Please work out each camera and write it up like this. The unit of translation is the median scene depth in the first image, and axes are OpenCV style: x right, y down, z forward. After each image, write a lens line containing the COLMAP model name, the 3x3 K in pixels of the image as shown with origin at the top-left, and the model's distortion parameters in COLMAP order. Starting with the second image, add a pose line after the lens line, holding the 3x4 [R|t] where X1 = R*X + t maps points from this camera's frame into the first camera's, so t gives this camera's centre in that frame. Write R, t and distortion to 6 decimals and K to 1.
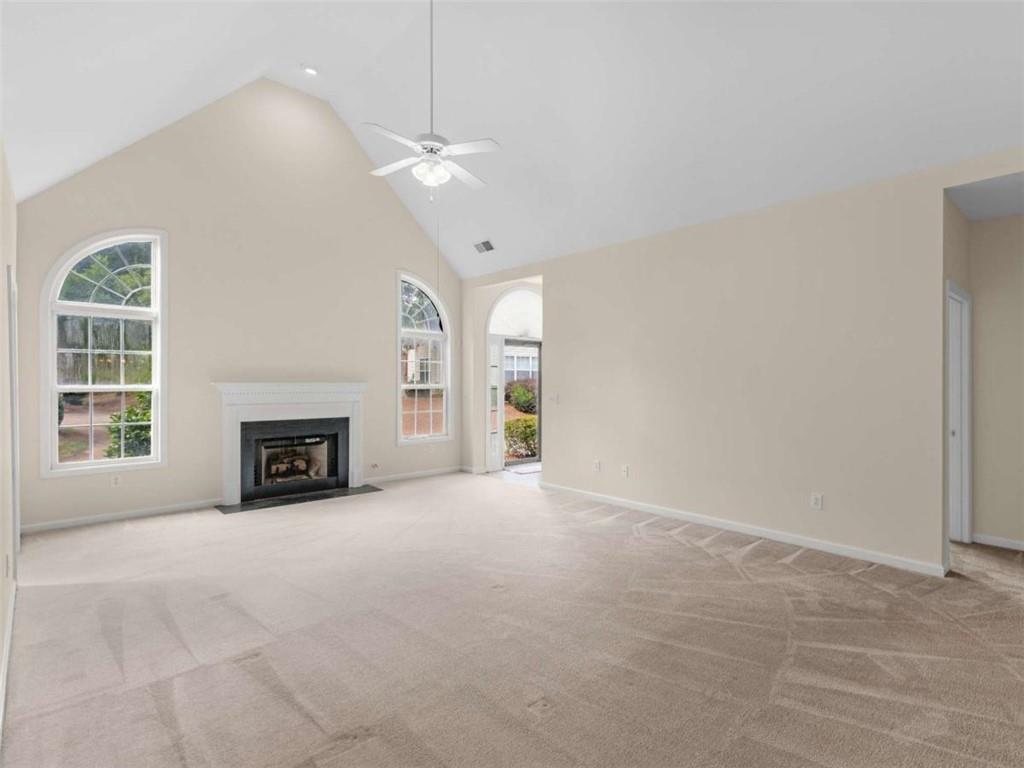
lens RADIAL K [[518.3, 0, 559.8], [0, 518.3, 385.2], [0, 0, 1]] dist [0.018449, 0.000212]
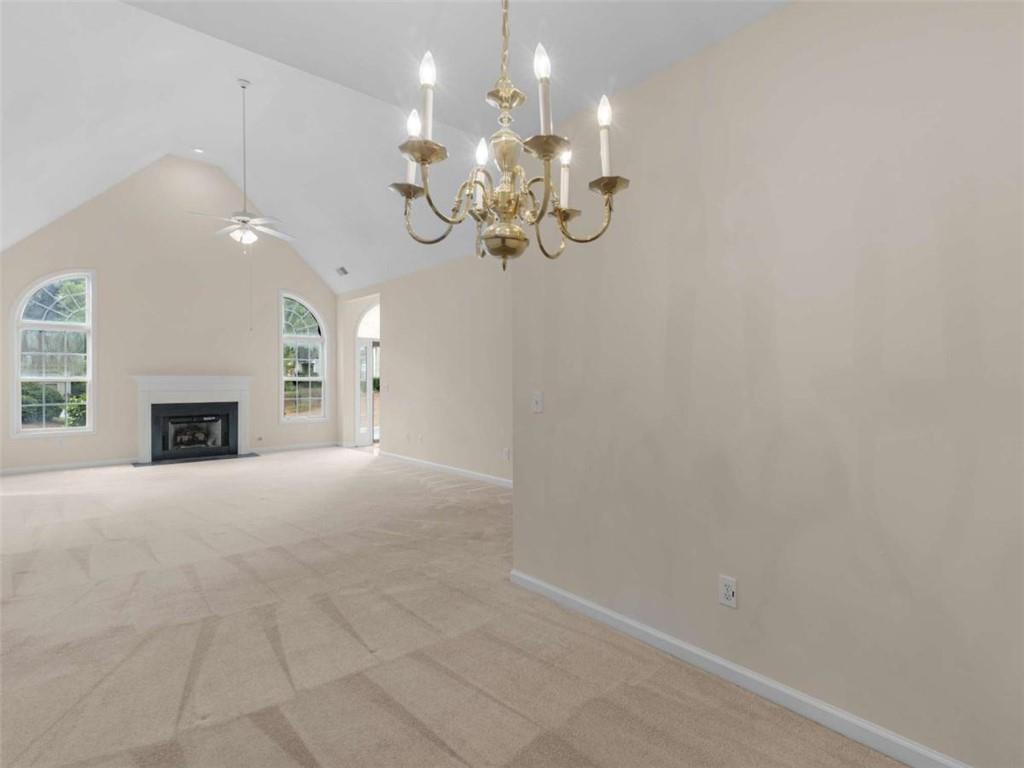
lens RADIAL K [[531.9, 0, 529.9], [0, 531.9, 384.8], [0, 0, 1]] dist [0.010804, 0.002388]
pose [[0.998772, -0.000031, -0.049546, 0.429582], [0.000375, 0.999976, 0.006926, 0.009458], [0.049544, -0.006937, 0.998748, -0.343610]]
